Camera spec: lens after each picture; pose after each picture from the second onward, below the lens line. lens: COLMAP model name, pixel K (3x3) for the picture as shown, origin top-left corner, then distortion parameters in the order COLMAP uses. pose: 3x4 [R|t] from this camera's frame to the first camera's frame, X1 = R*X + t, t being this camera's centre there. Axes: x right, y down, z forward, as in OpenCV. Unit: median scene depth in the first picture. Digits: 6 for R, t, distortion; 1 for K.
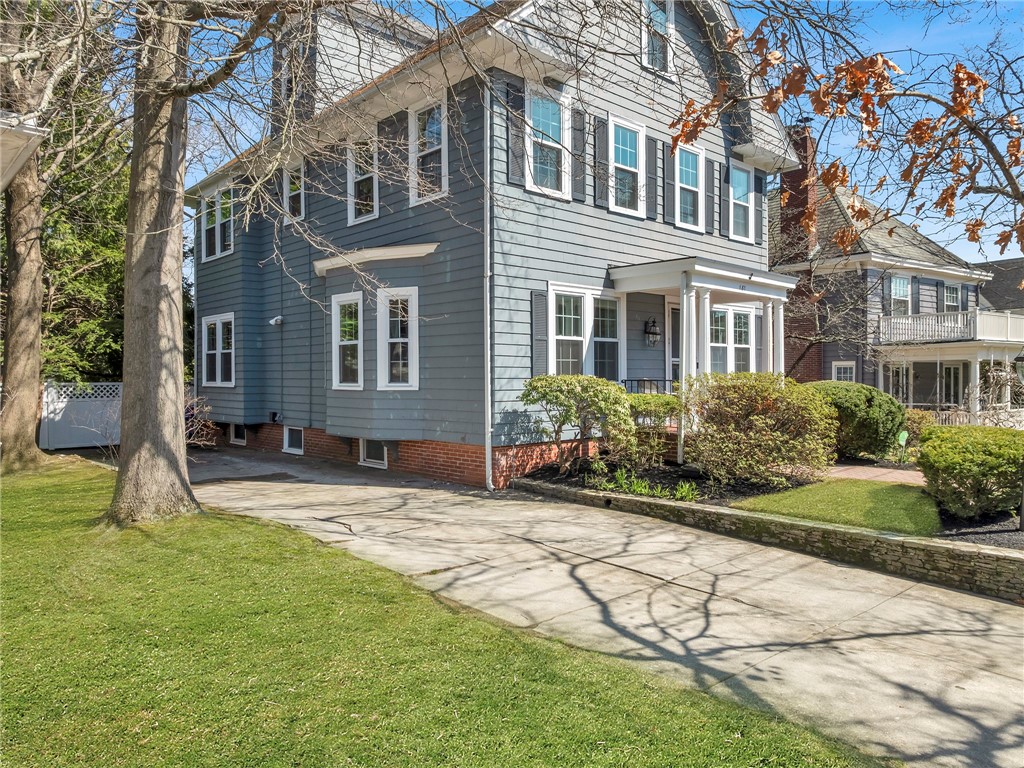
lens RADIAL K [[719.9, 0, 512.0], [0, 719.9, 384.0], [0, 0, 1]] dist [-0.033520, 0.005660]
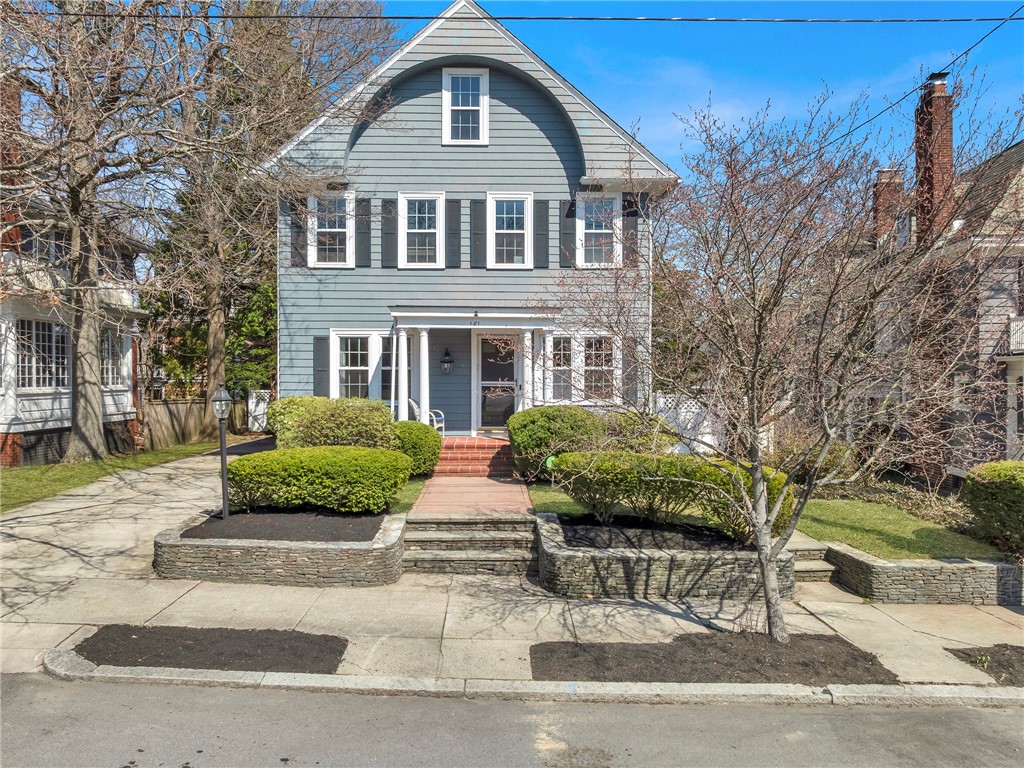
lens RADIAL K [[719.9, 0, 512.0], [0, 719.9, 384.0], [0, 0, 1]] dist [-0.033520, 0.005660]
pose [[0.749345, 0.002365, -0.662176, 1.198493], [-0.012318, 0.999870, -0.010369, -0.023900], [0.662066, 0.015927, 0.749277, 0.179730]]
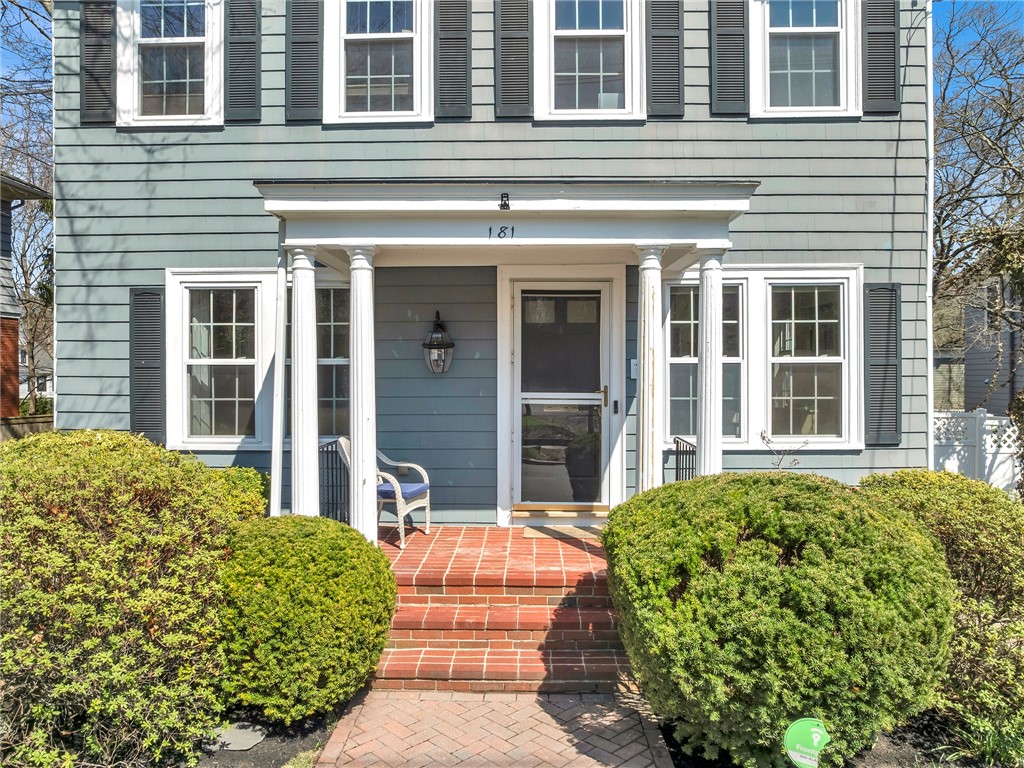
lens RADIAL K [[743.3, 0, 512.0], [0, 743.3, 384.0], [0, 0, 1]] dist [-0.043460, 0.001310]
pose [[0.709056, 0.002061, -0.705150, 0.660556], [-0.012253, 0.999881, -0.009399, -0.043219], [0.705046, 0.015305, 0.708996, 0.741684]]
